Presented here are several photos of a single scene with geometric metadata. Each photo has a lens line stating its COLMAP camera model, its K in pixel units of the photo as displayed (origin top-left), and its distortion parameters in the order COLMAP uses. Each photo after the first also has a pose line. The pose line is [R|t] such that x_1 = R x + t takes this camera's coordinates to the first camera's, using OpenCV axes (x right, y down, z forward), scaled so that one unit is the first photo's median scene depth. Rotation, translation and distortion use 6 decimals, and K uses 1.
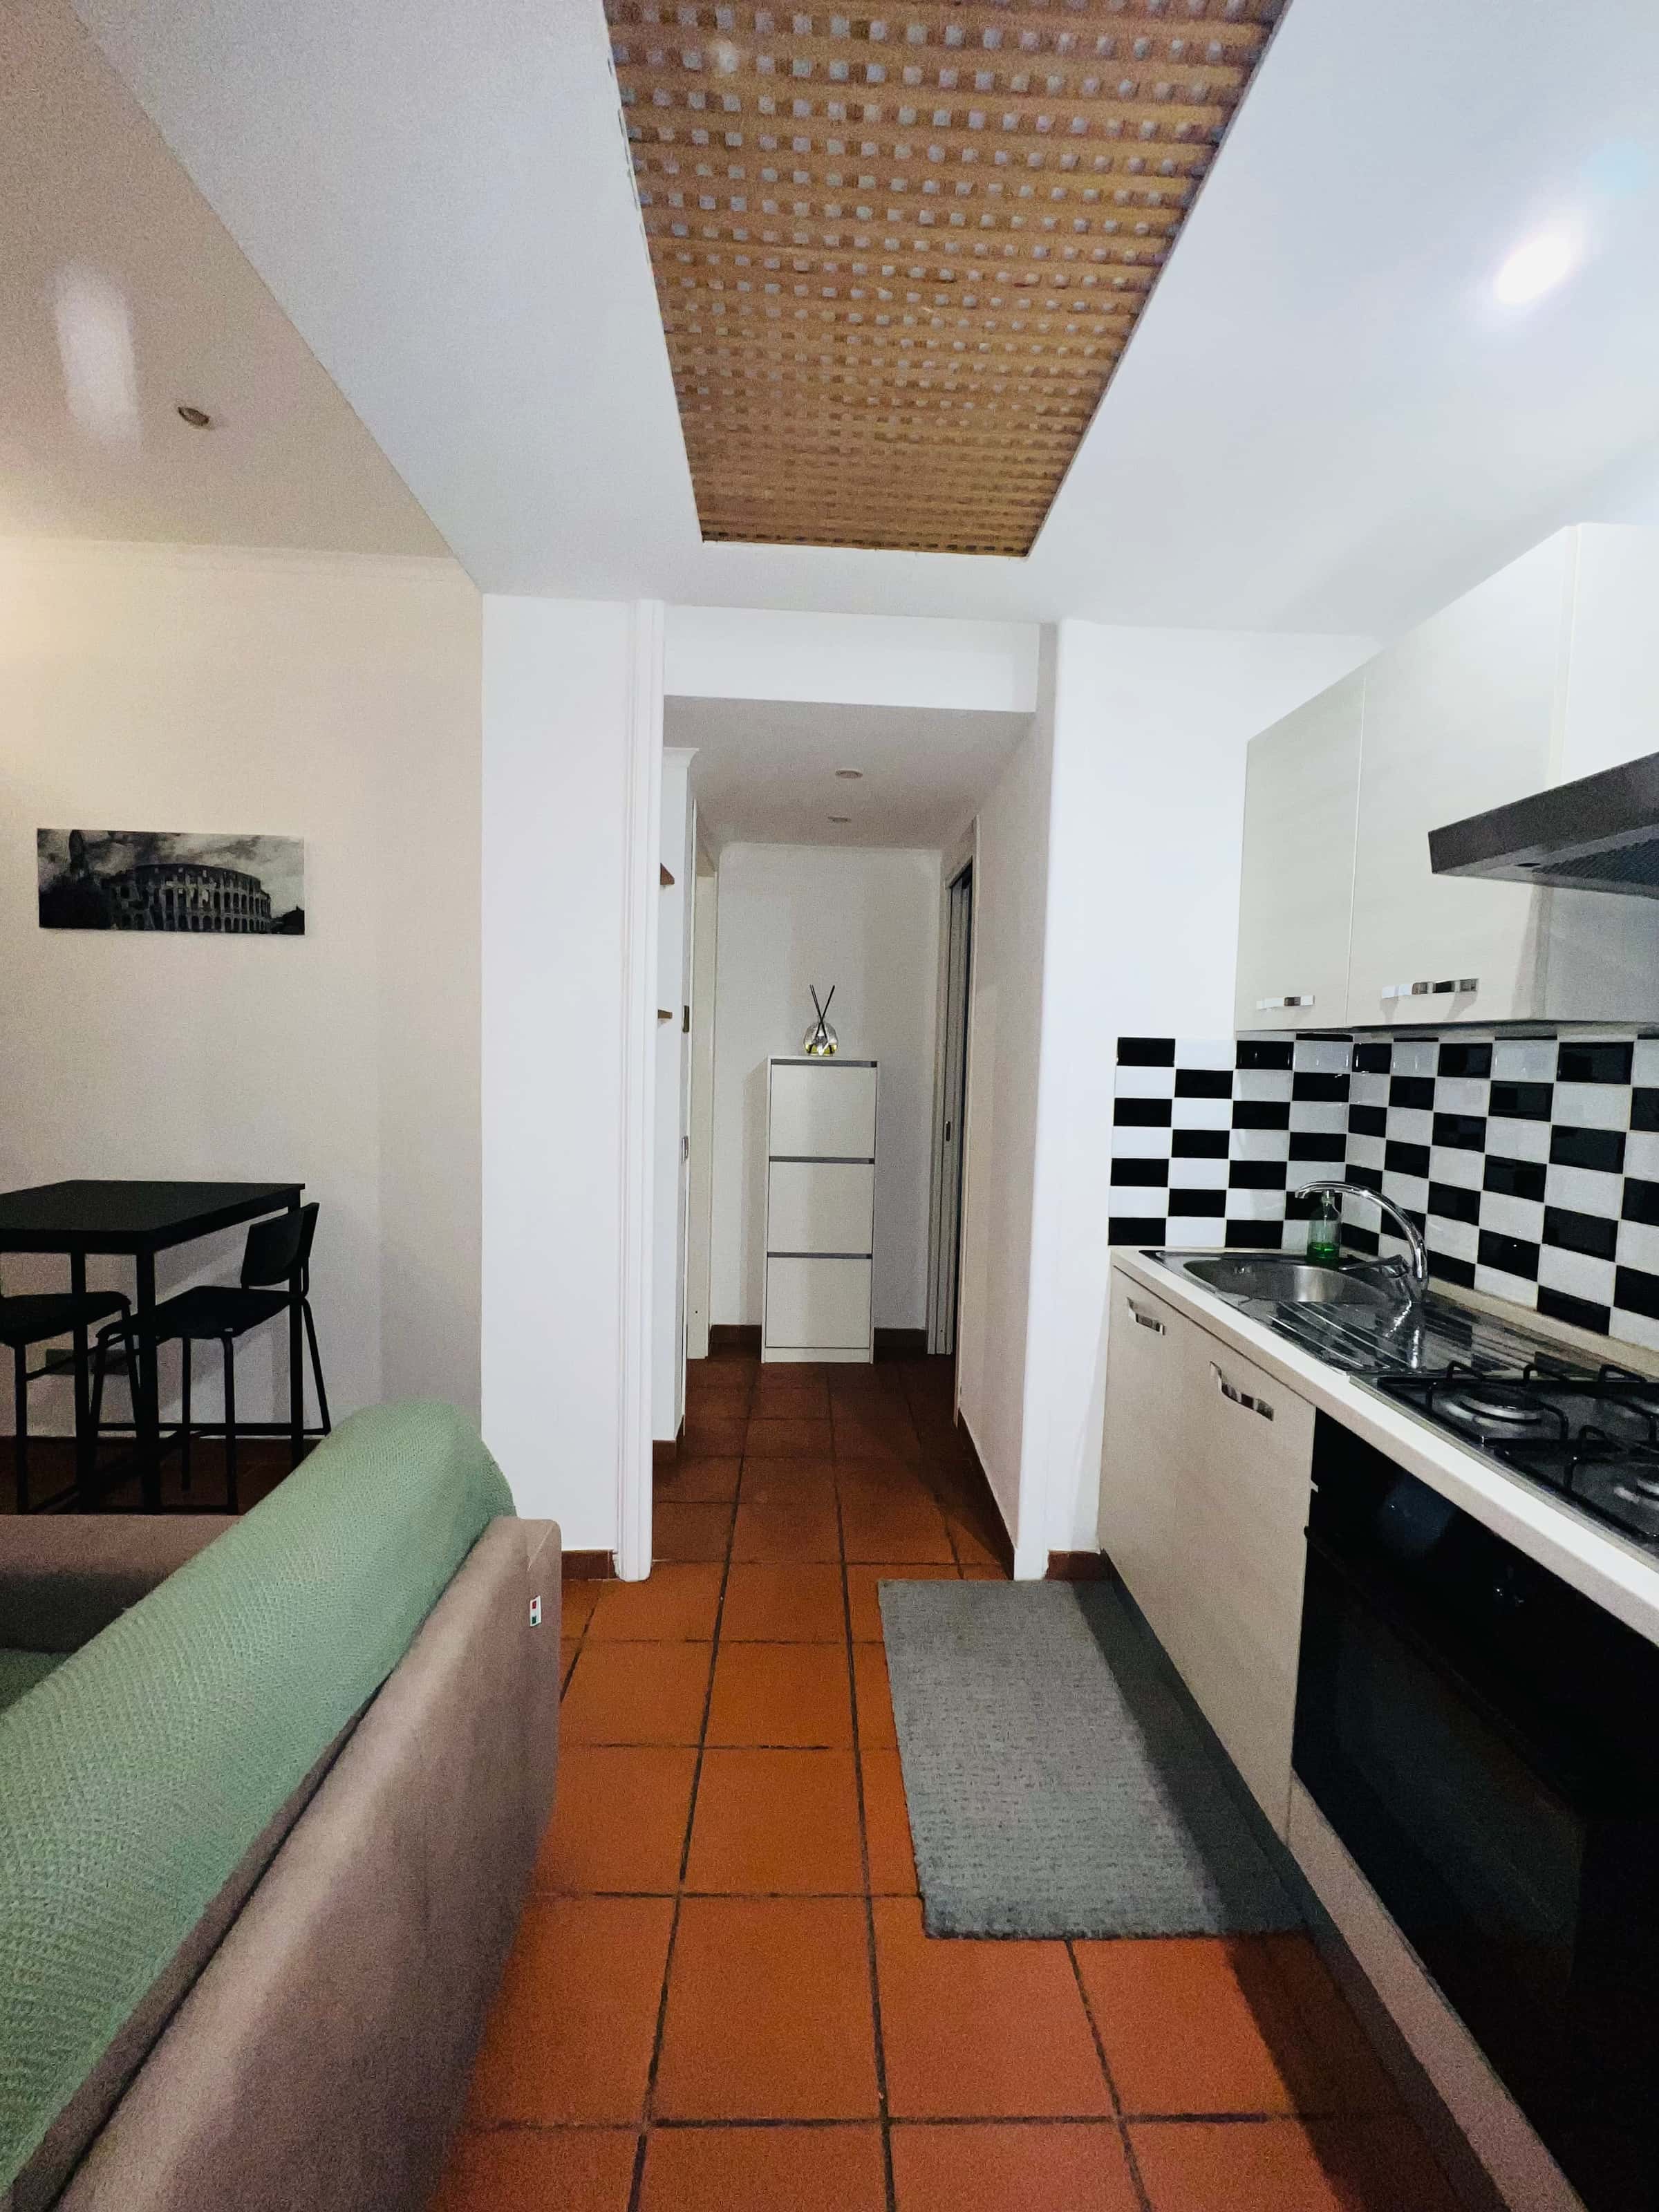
lens RADIAL K [[882.9, 0, 829.4], [0, 882.9, 1106.2], [0, 0, 1]] dist [0.002369, 0.000065]
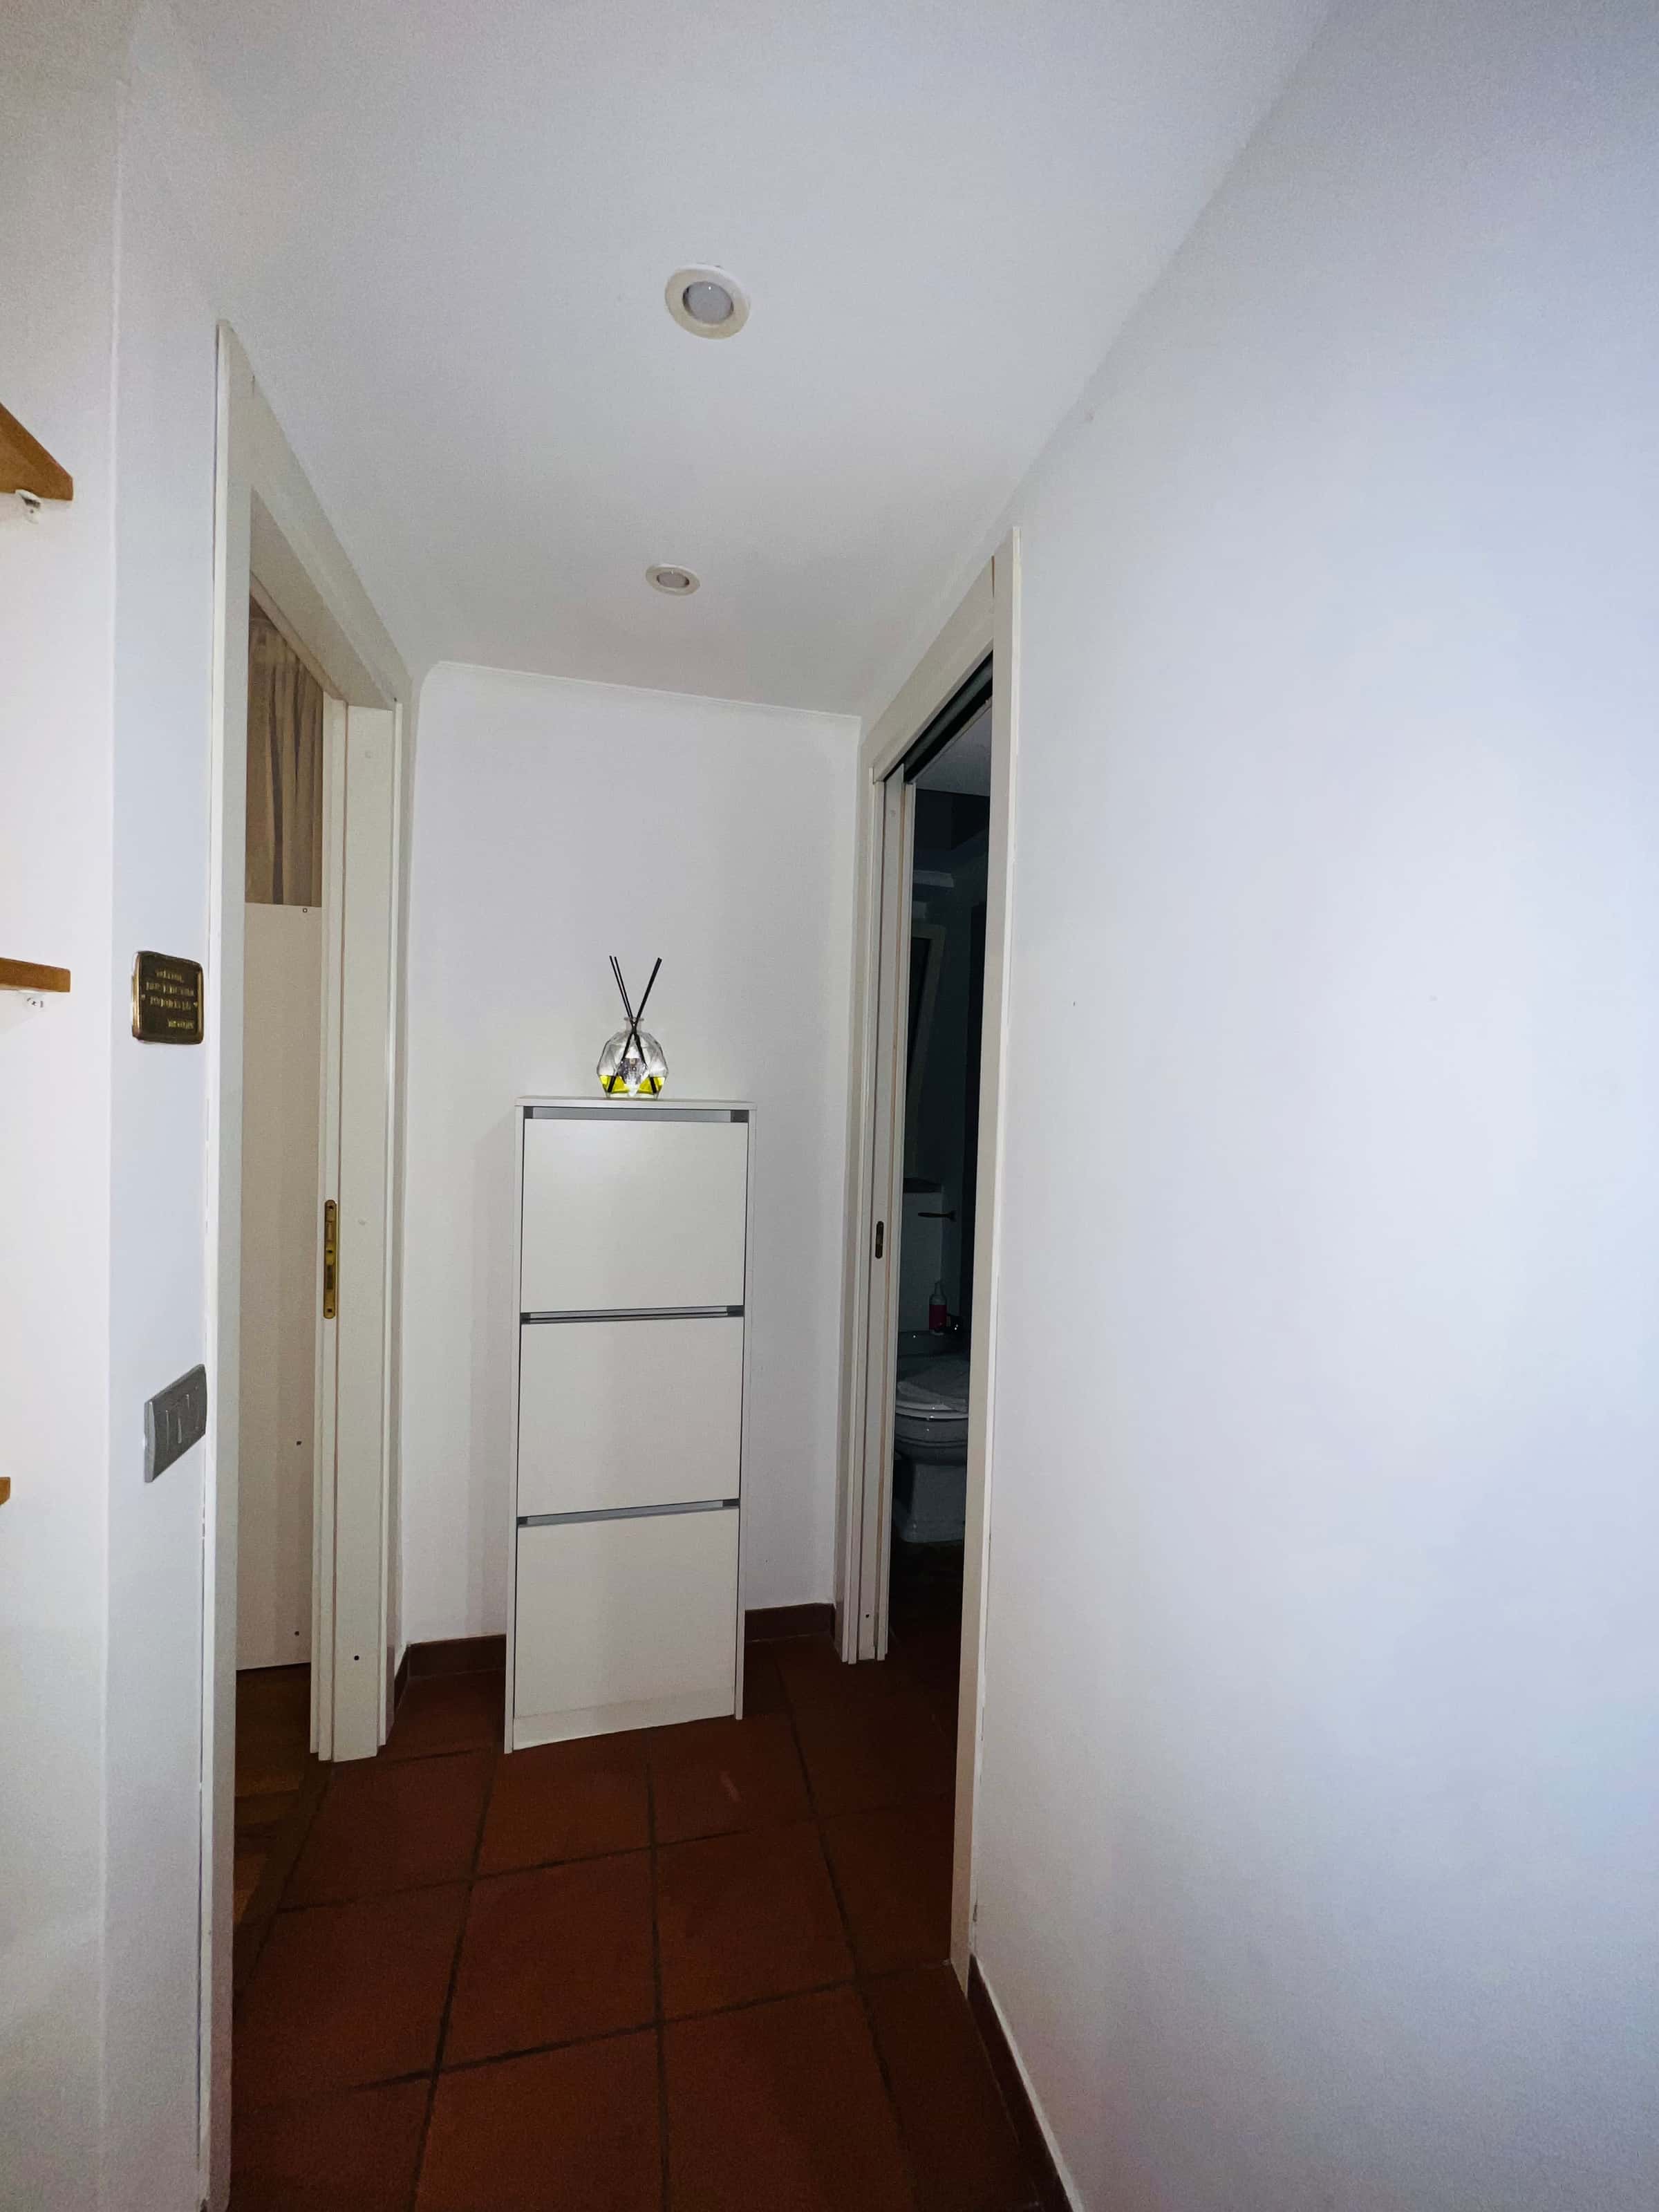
lens RADIAL K [[882.9, 0, 836.7], [0, 882.9, 1097.8], [0, 0, 1]] dist [0.002369, 0.000065]
pose [[0.976799, -0.002260, 0.214148, -0.004046], [0.009603, 0.999401, -0.033254, -0.039218], [-0.213944, 0.034539, 0.976235, 0.486896]]
